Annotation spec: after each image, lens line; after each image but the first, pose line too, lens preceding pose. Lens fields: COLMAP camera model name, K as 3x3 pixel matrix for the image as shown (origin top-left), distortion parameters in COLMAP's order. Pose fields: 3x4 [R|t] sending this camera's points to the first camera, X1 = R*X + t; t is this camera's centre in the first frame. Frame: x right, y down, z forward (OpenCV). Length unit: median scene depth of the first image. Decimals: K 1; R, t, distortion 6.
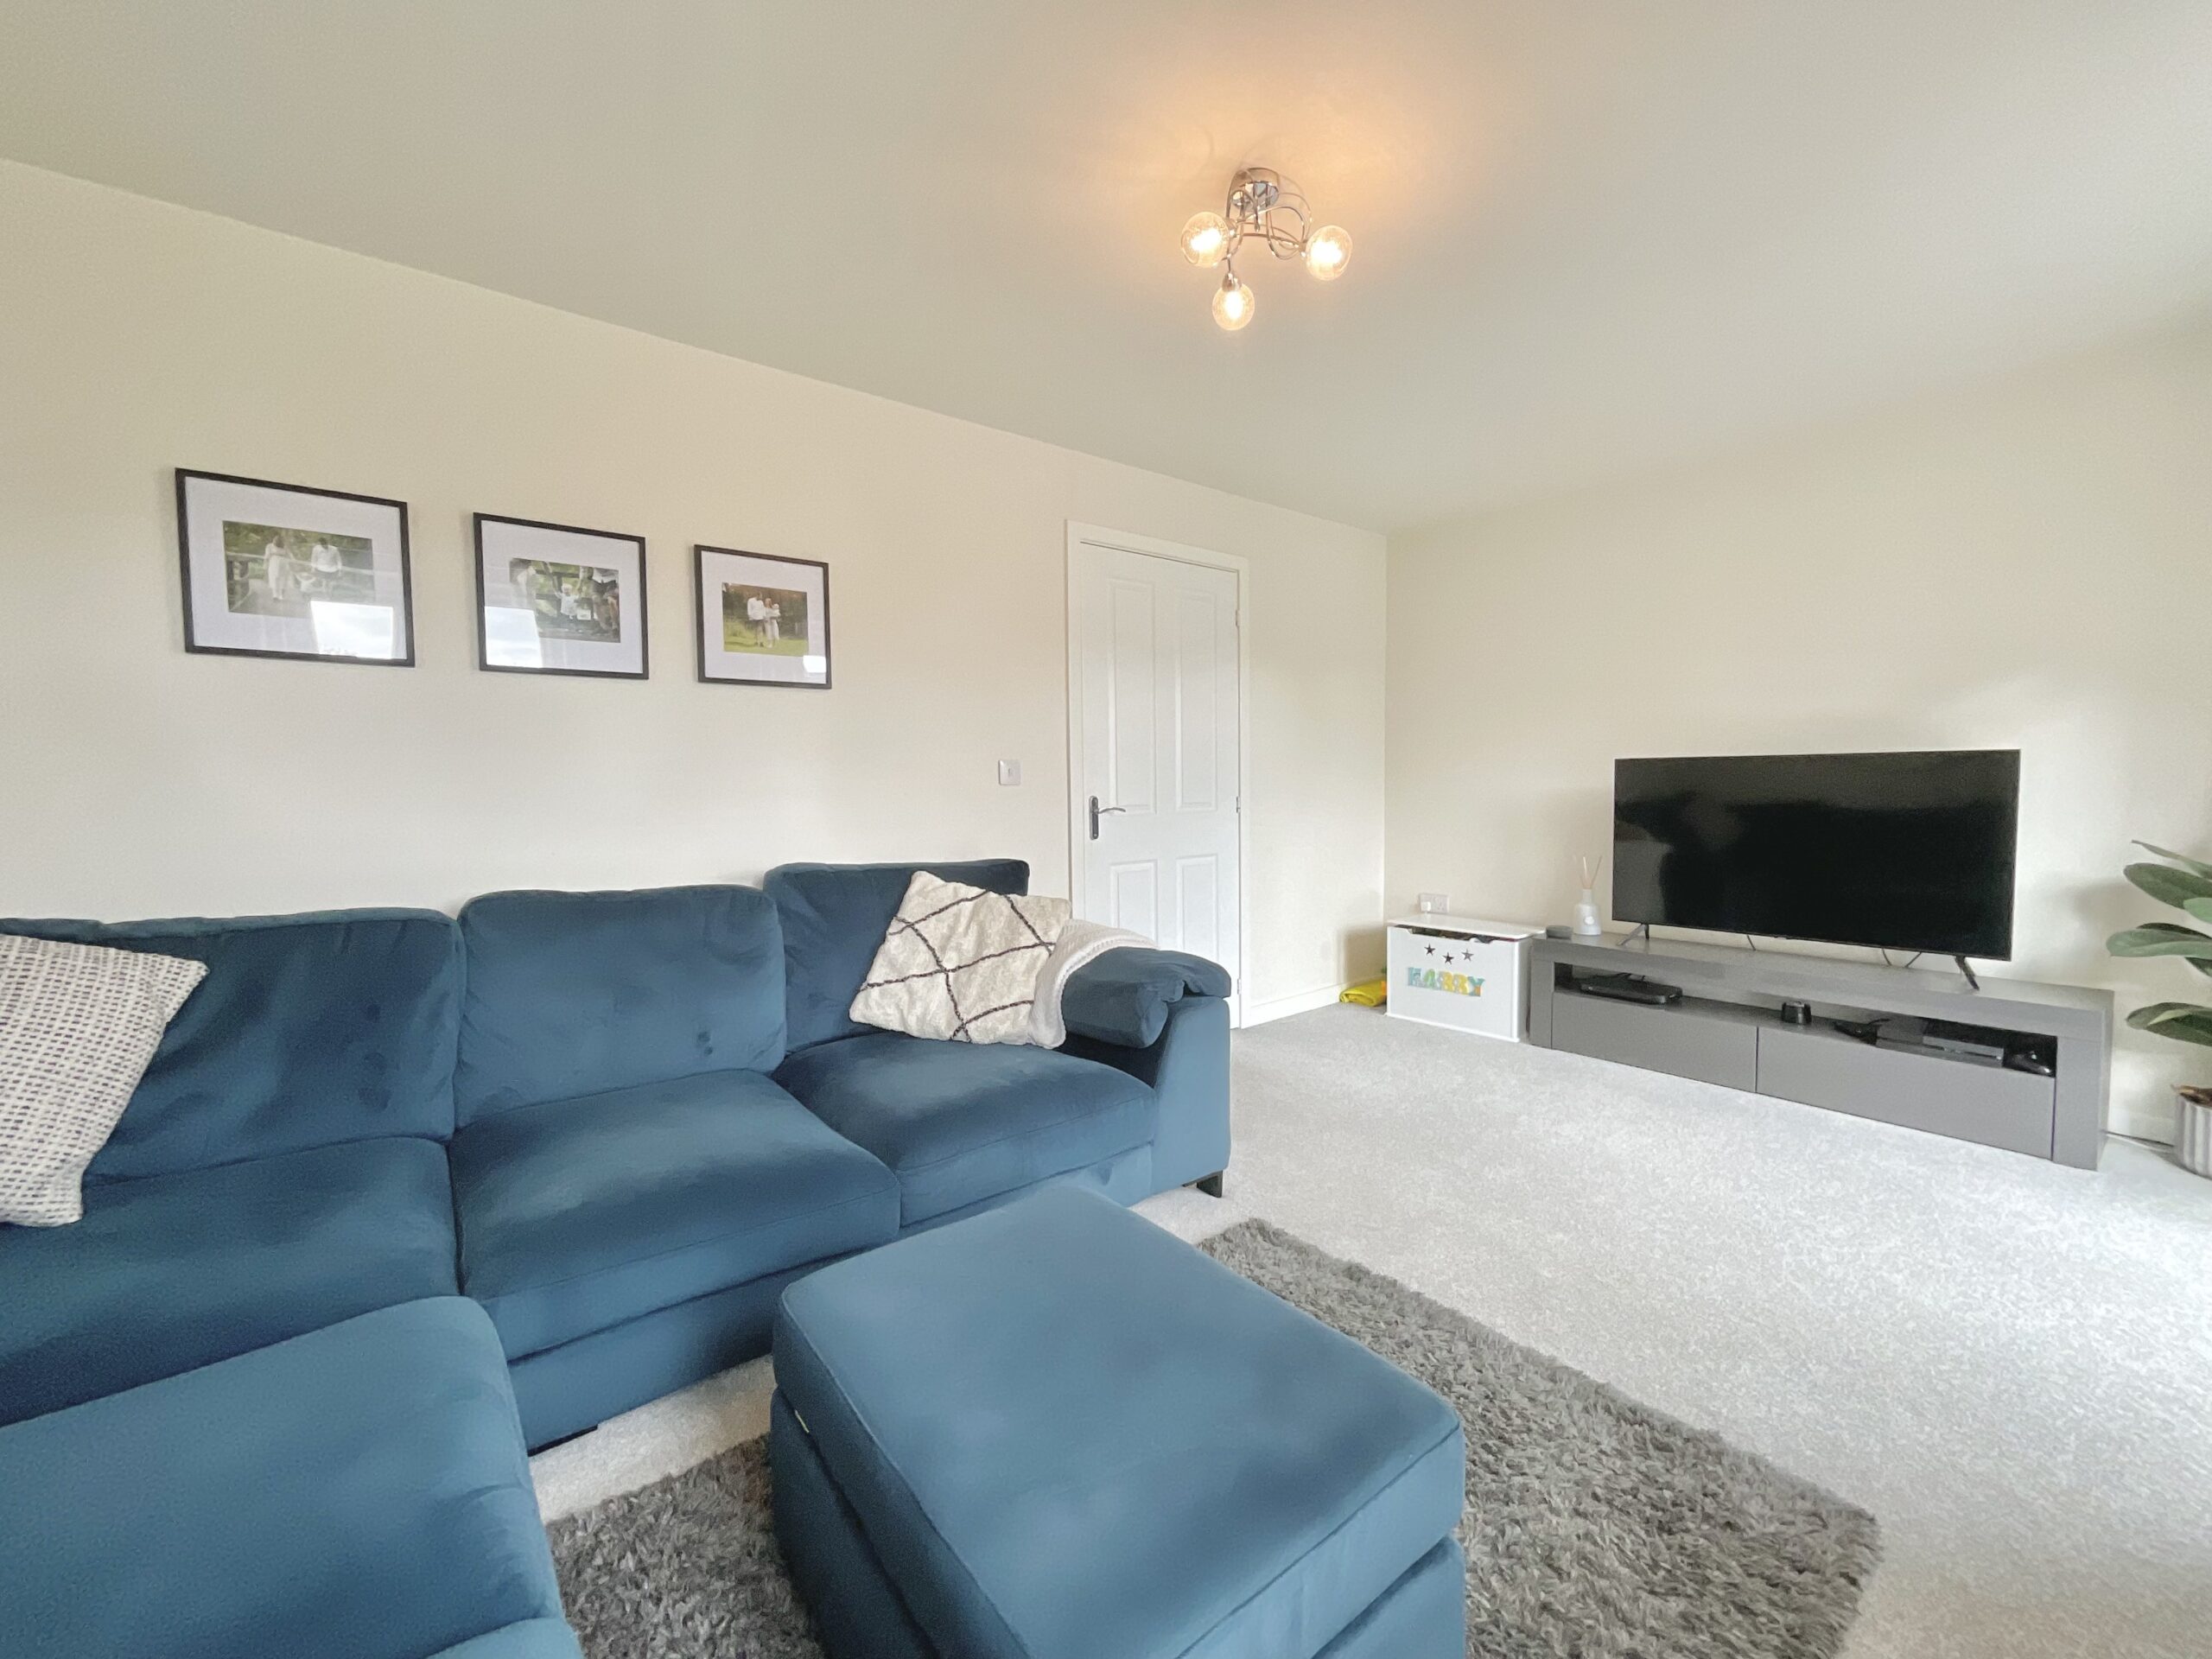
lens RADIAL K [[894.8, 0, 1113.3], [0, 894.8, 827.0], [0, 0, 1]] dist [0.000328, -0.000130]
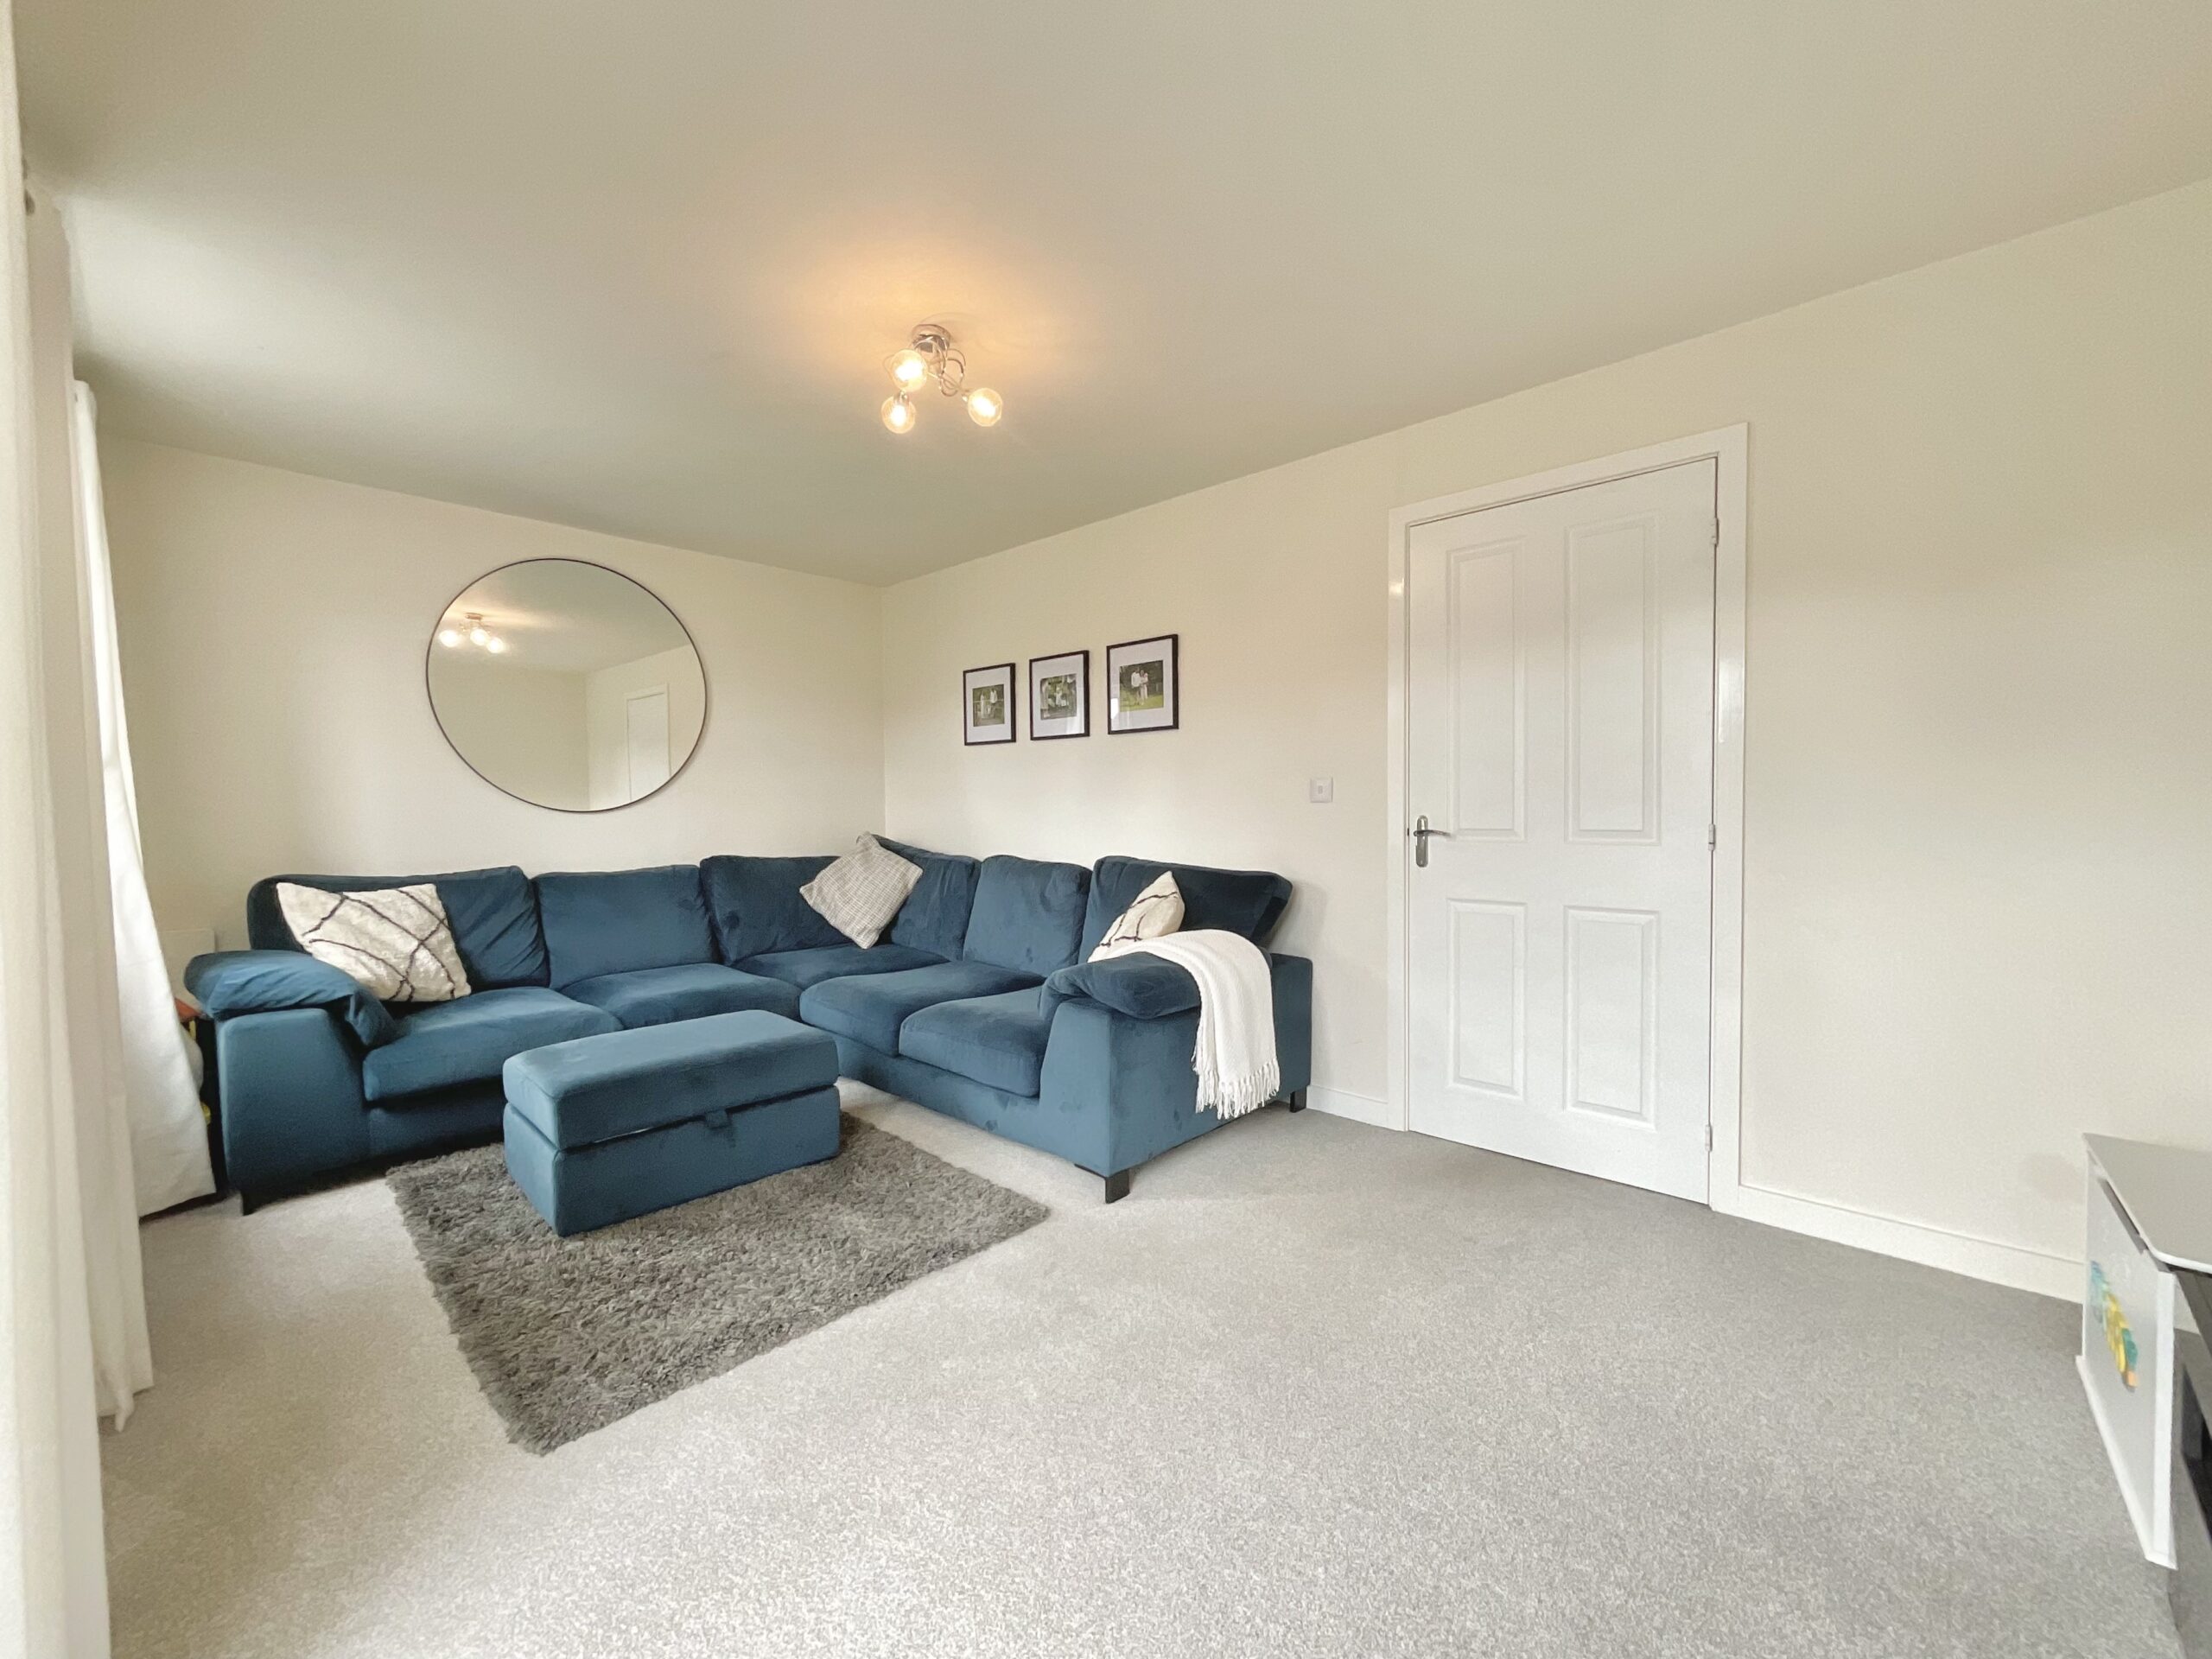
lens RADIAL K [[894.8, 0, 1113.3], [0, 894.8, 827.0], [0, 0, 1]] dist [0.000328, -0.000130]
pose [[0.127705, 0.036683, -0.991134, 1.047712], [-0.049295, 0.998315, 0.030597, -0.048115], [0.990586, 0.044951, 0.129298, 0.791115]]
